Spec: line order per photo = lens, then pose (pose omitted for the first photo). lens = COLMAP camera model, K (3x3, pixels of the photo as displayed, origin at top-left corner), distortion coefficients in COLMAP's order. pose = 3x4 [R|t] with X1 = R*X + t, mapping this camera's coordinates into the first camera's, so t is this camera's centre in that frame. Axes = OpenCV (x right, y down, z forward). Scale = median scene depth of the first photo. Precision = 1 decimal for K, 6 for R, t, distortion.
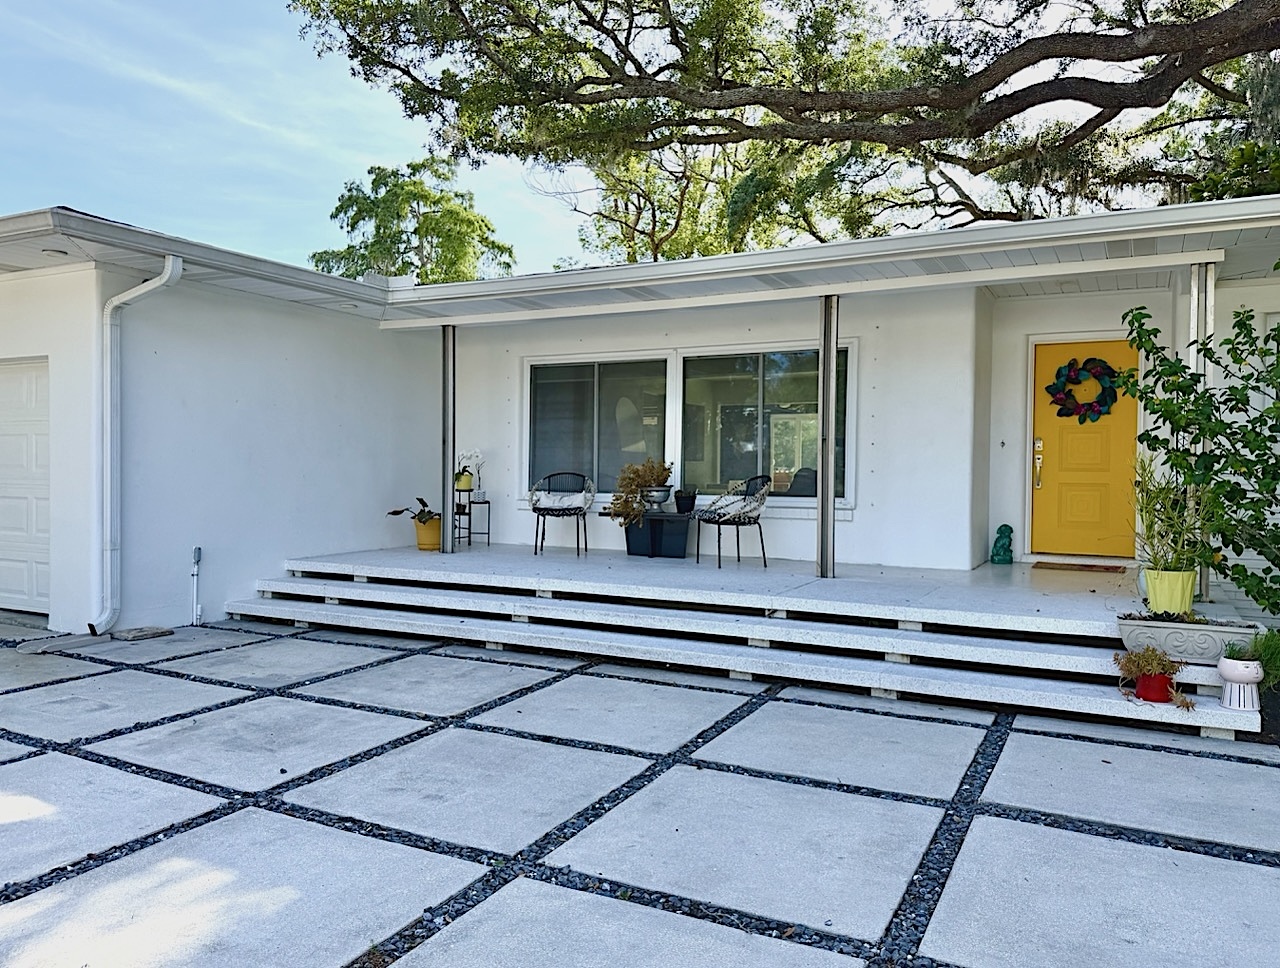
lens RADIAL K [[931.7, 0, 643.7], [0, 931.7, 482.6], [0, 0, 1]] dist [0.011619, 0.003766]
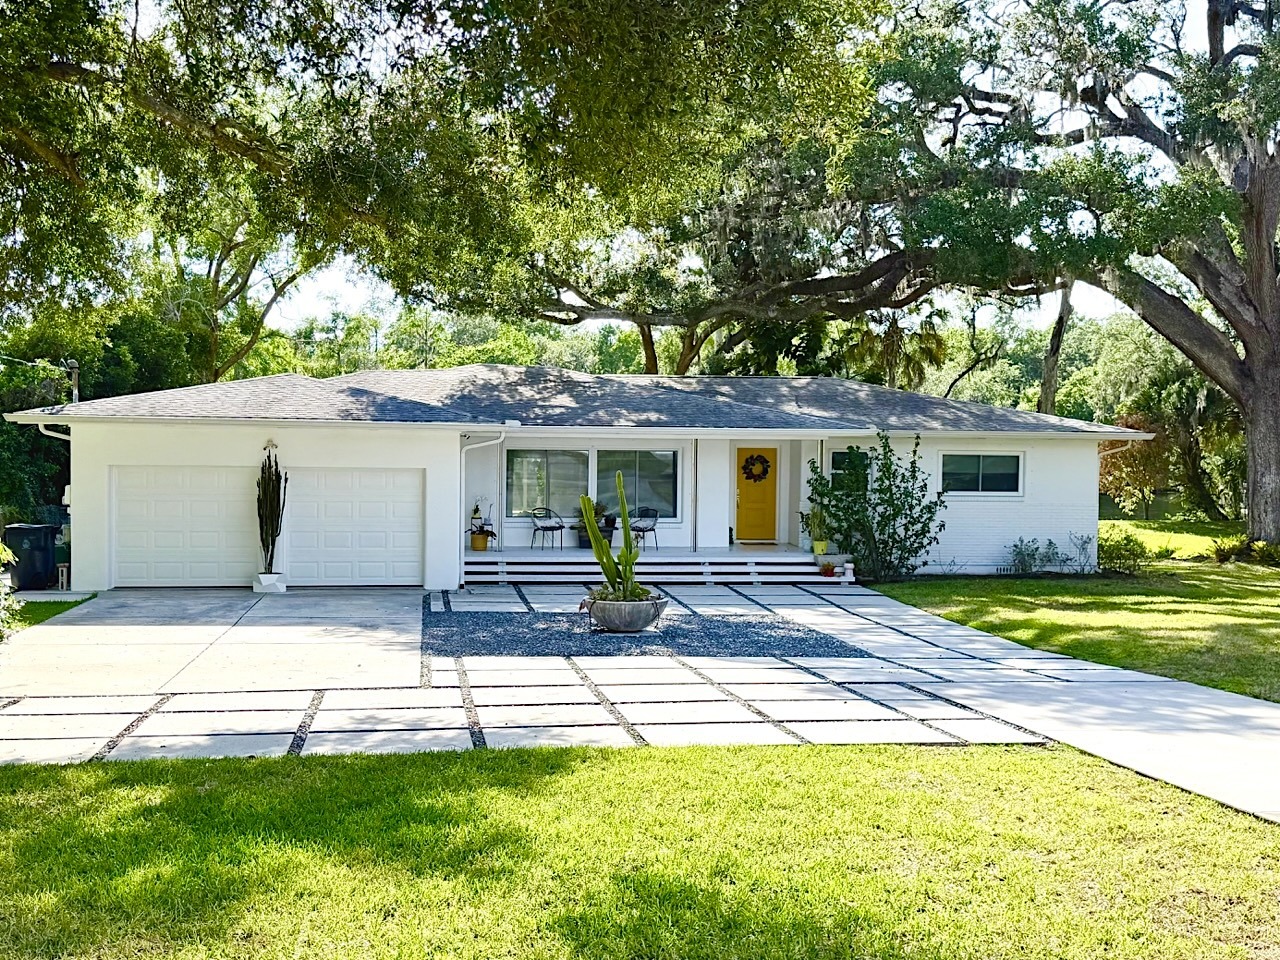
lens RADIAL K [[1491.9, 0, 637.2], [0, 1491.9, 479.1], [0, 0, 1]] dist [0.164194, 0.000000]
pose [[0.822415, -0.008913, 0.568818, -1.729584], [0.006945, 0.999960, 0.005628, -0.090806], [-0.568845, -0.000678, 0.822444, -1.713143]]
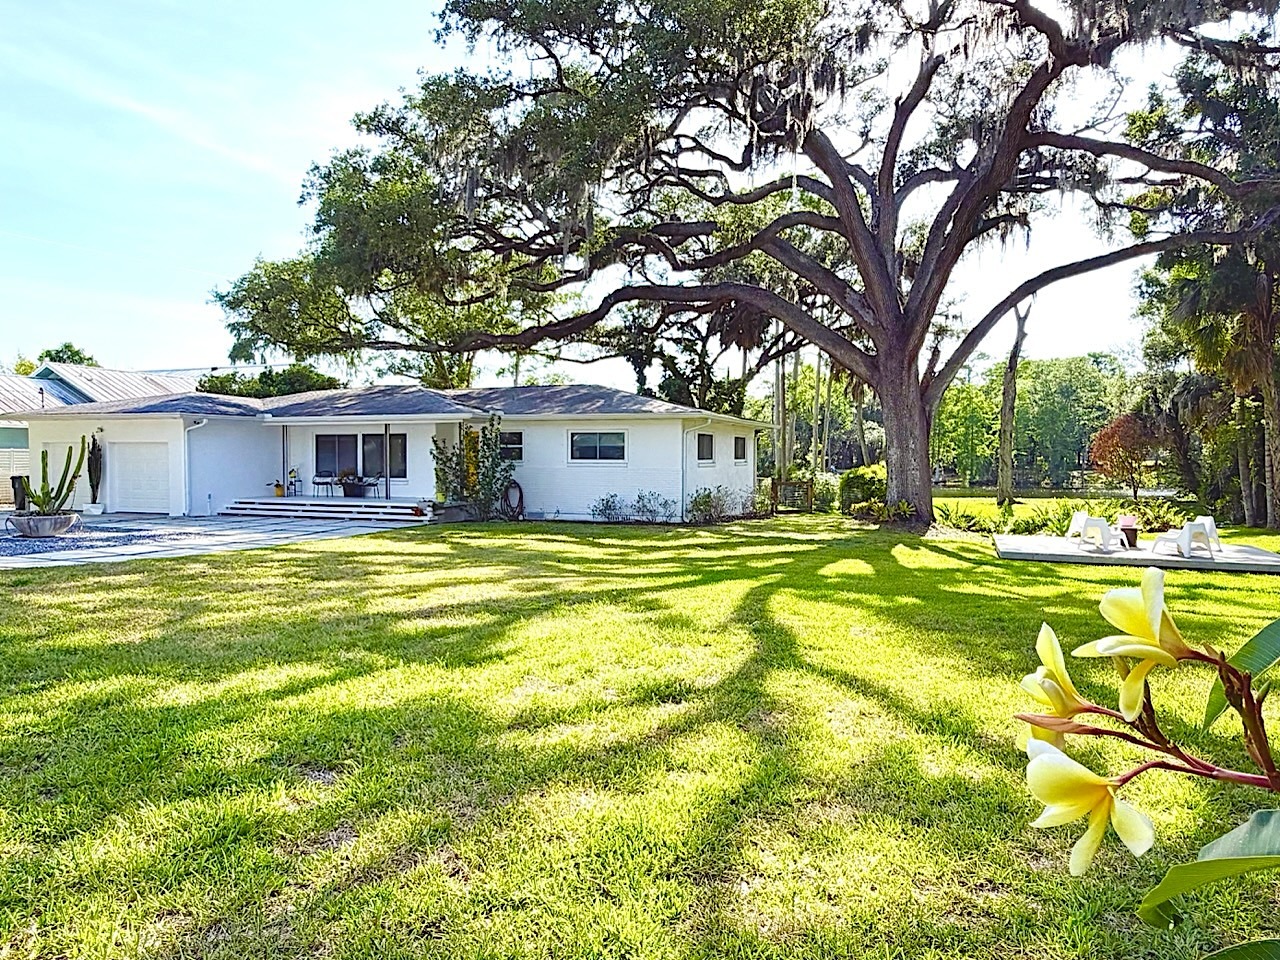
lens RADIAL K [[824.1, 0, 643.8], [0, 824.1, 476.4], [0, 0, 1]] dist [-0.032286, 0.003996]
pose [[0.993344, -0.006677, 0.114990, 0.661809], [0.006649, 0.999978, 0.000627, 0.012606], [-0.114991, 0.000142, 0.993366, -1.837520]]
